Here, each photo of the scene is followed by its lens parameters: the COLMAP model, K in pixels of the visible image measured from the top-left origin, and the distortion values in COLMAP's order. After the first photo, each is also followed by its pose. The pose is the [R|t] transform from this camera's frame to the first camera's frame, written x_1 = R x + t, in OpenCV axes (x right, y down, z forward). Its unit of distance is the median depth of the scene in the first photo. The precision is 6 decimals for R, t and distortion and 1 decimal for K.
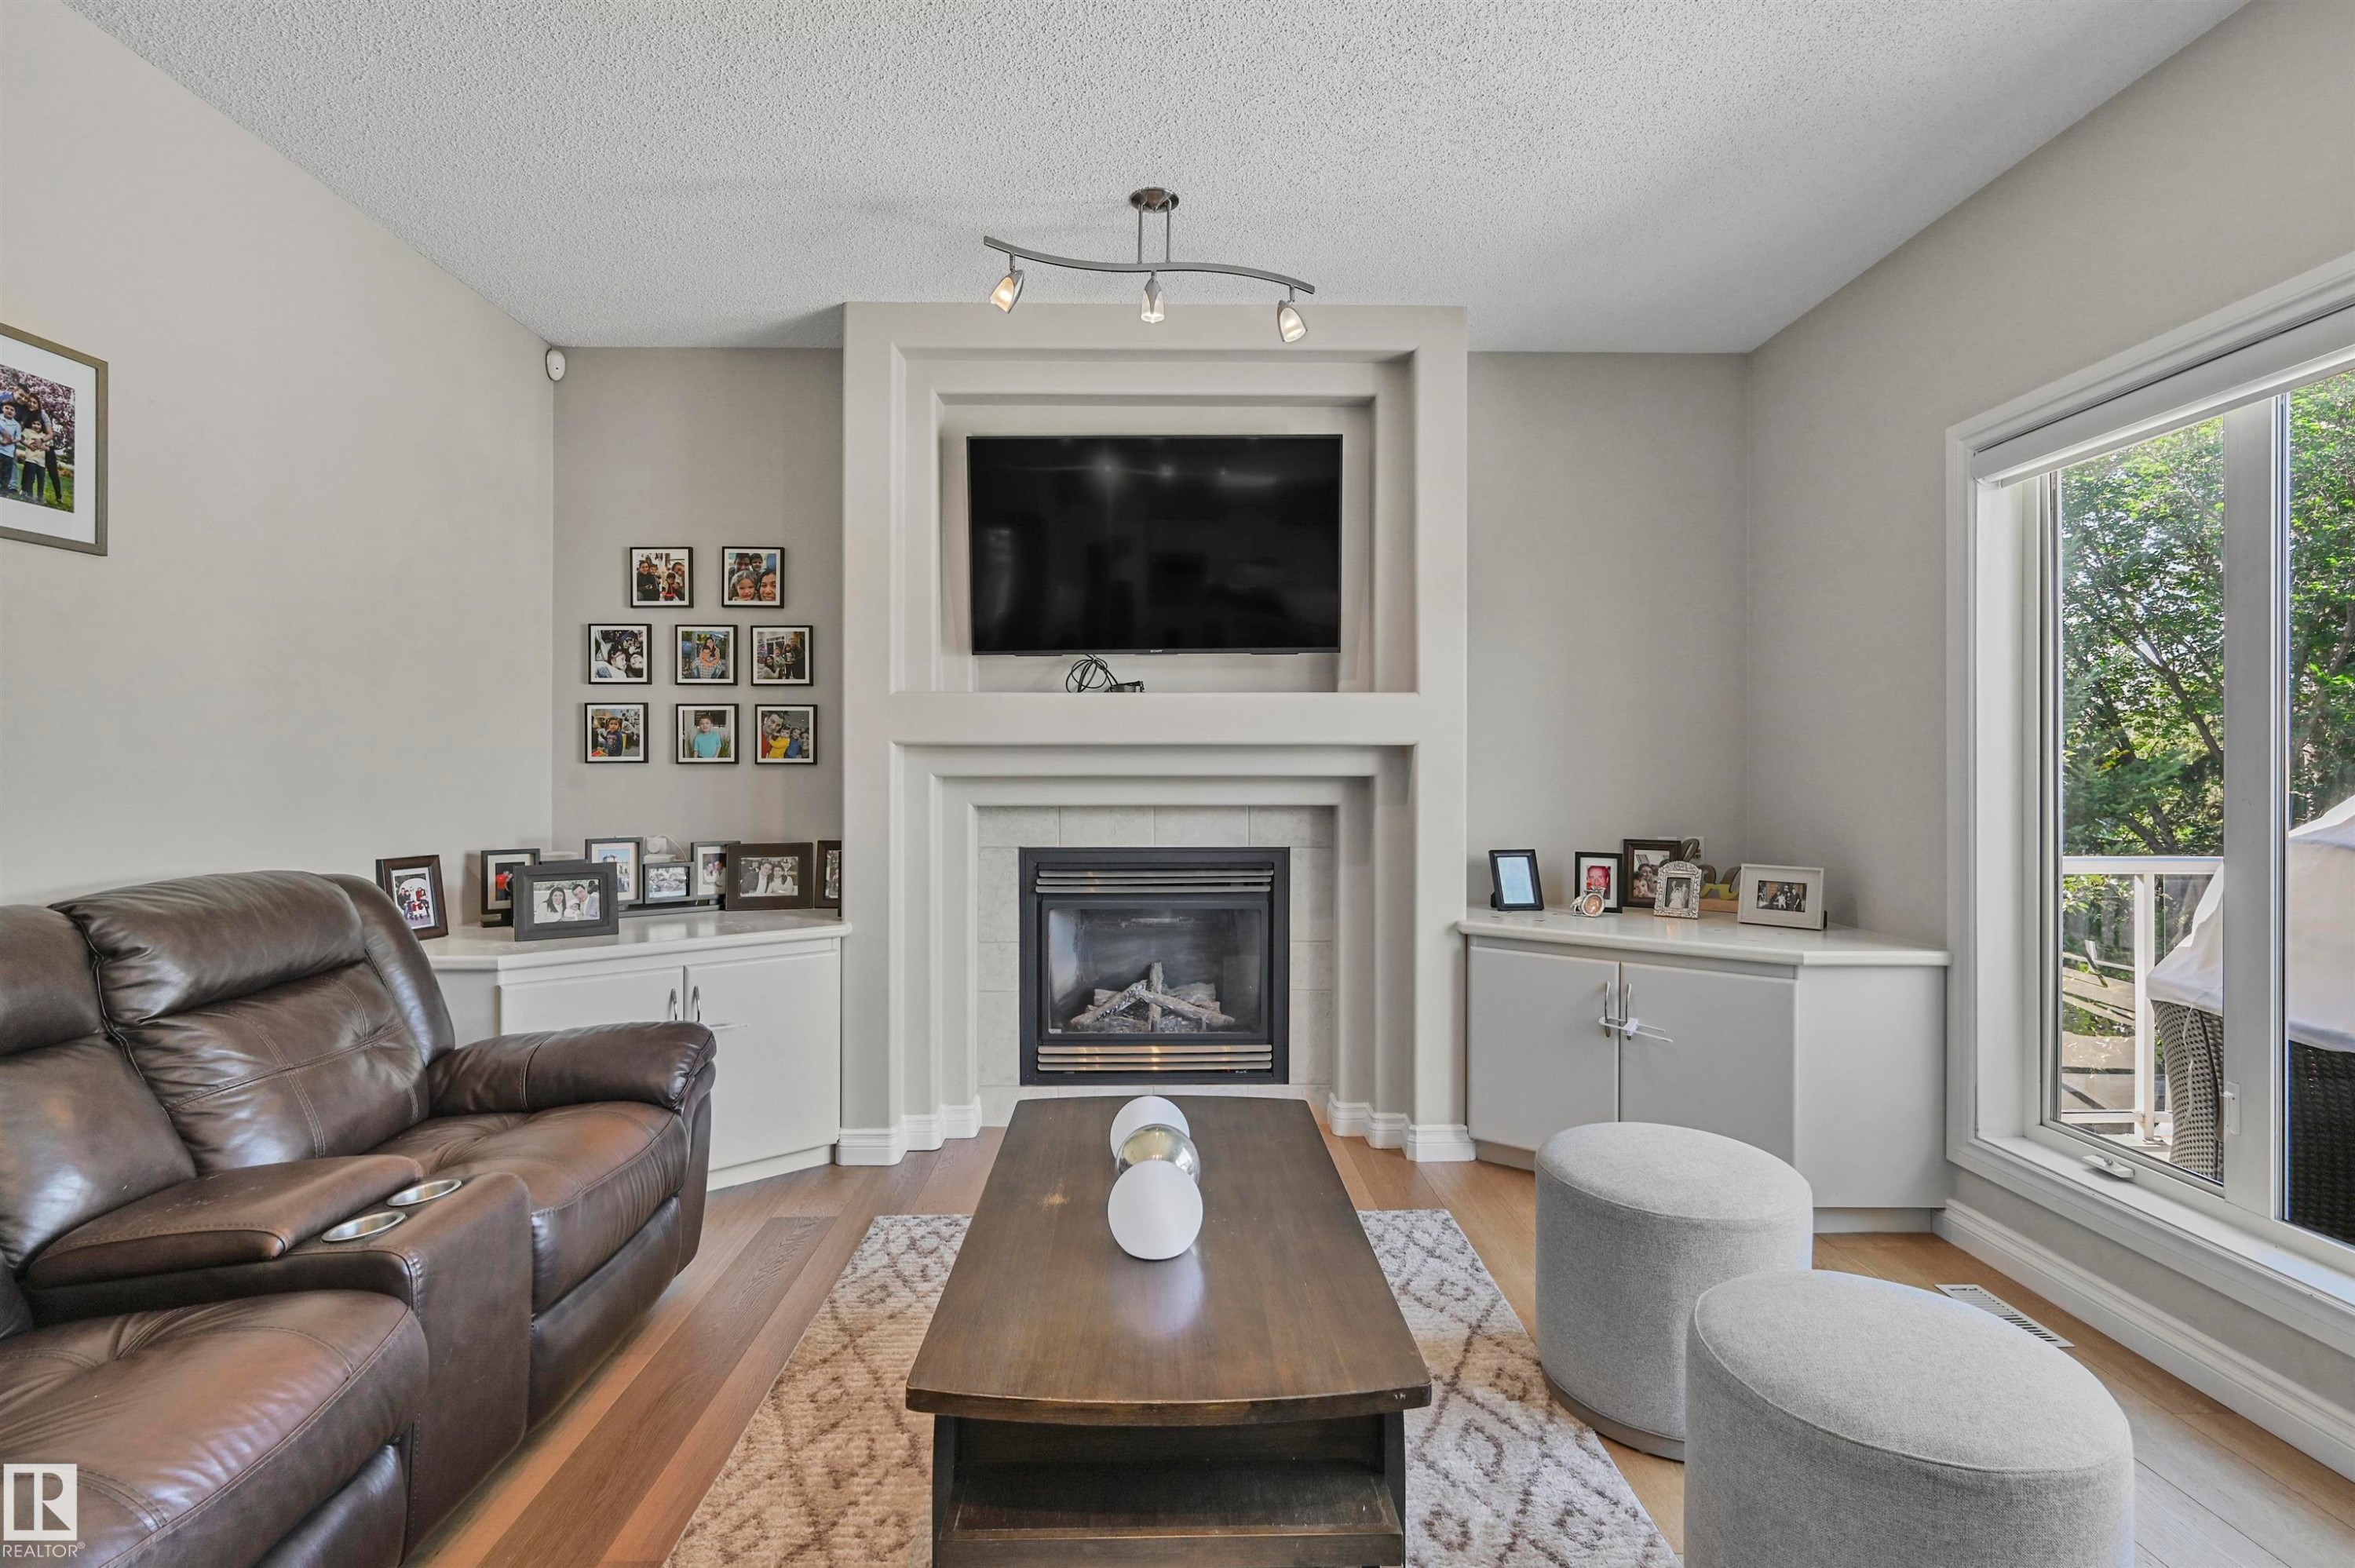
lens RADIAL K [[1096.7, 0, 1179.1], [0, 1096.7, 779.2], [0, 0, 1]] dist [-0.002700, -0.000484]
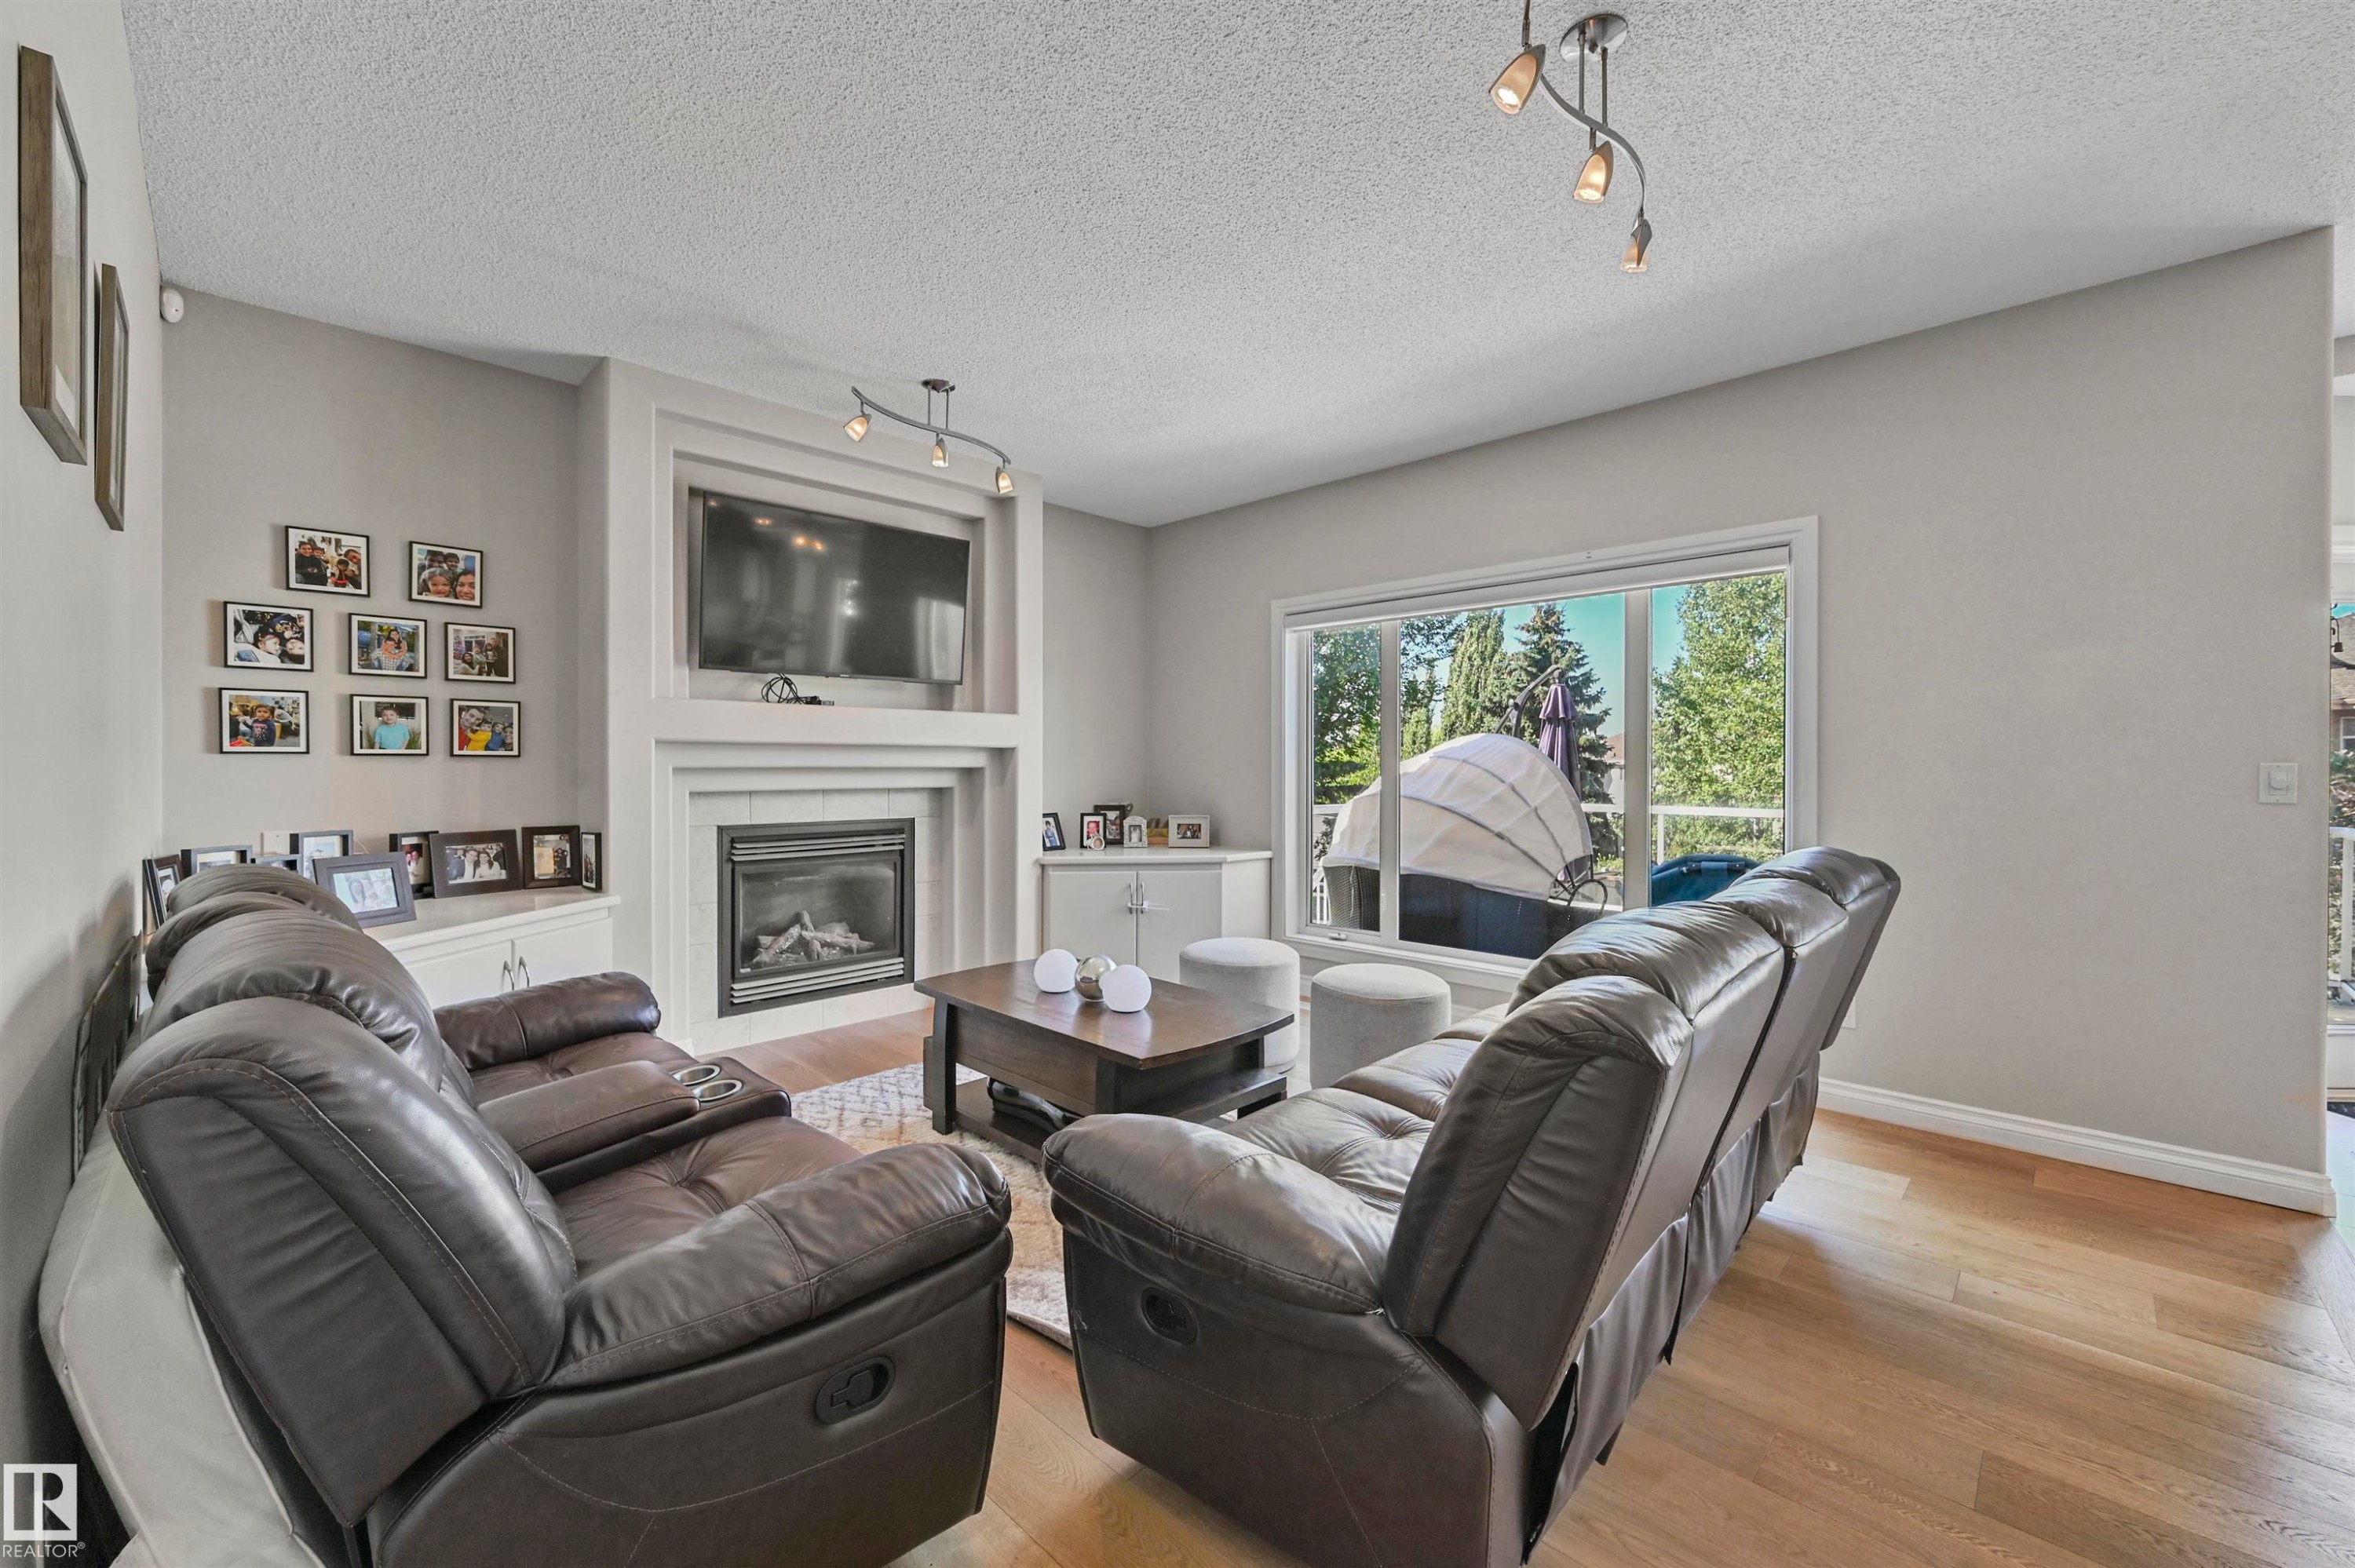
lens RADIAL K [[936.3, 0, 1177.5], [0, 936.3, 784.0], [0, 0, 1]] dist [-0.000244, 0.000171]
pose [[0.713833, -0.012581, 0.700203, -0.521346], [0.003398, 0.999889, 0.014501, 0.002127], [-0.700307, -0.007972, 0.713797, -0.115886]]
